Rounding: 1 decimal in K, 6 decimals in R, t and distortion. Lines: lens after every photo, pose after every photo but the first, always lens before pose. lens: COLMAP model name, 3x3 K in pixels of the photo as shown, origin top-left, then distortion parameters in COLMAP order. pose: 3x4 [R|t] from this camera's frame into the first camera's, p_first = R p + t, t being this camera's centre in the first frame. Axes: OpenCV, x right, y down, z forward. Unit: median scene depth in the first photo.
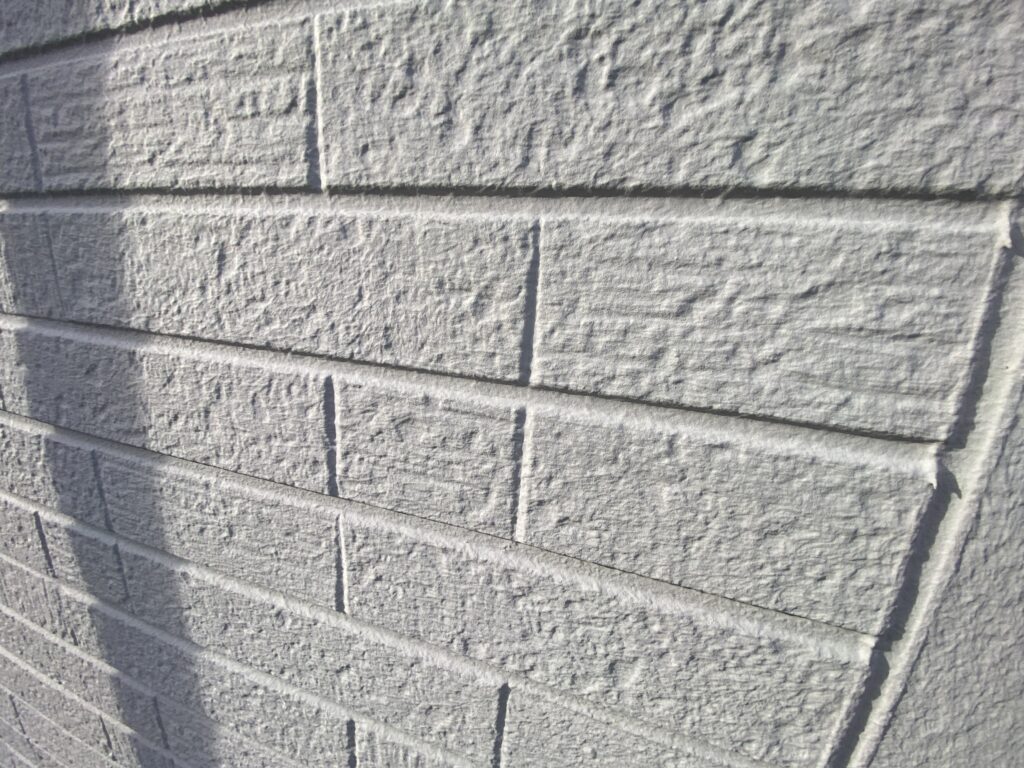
lens RADIAL K [[414.0, 0, 512.0], [0, 414.0, 384.0], [0, 0, 1]] dist [0.011871, -0.016730]
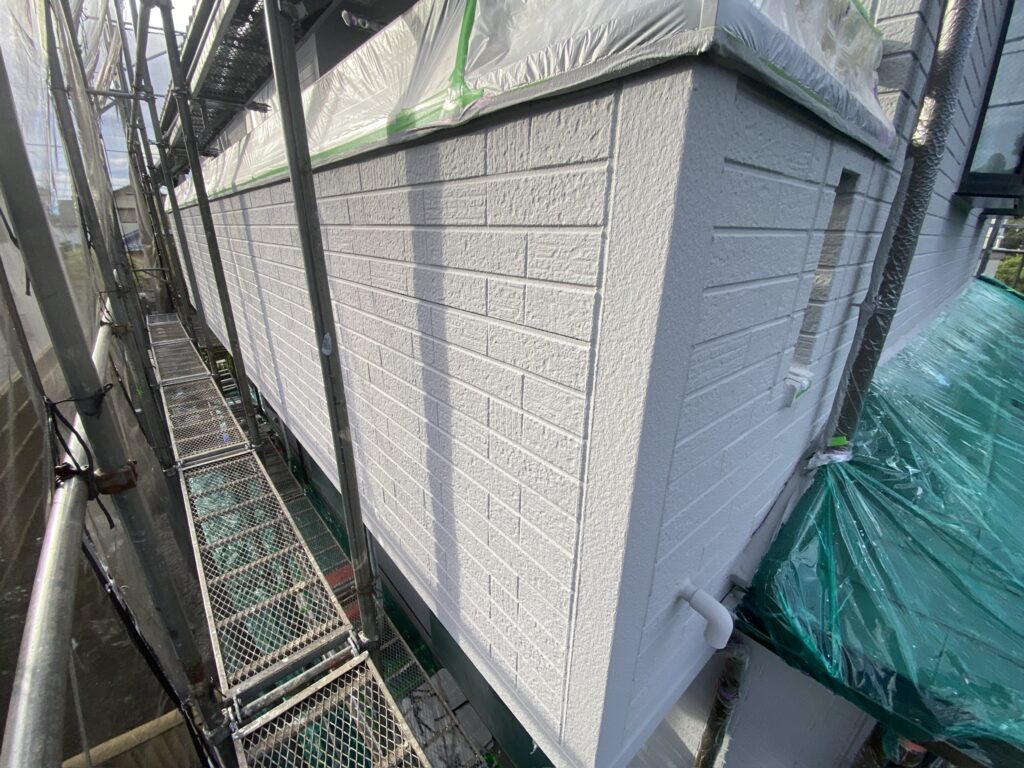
lens RADIAL K [[414.0, 0, 512.0], [0, 414.0, 384.0], [0, 0, 1]] dist [0.011871, -0.016730]
pose [[0.848470, 0.137236, -0.511142, 1.932846], [-0.099356, 0.989927, 0.100858, 0.577344], [0.519834, -0.034790, 0.853558, -2.239046]]
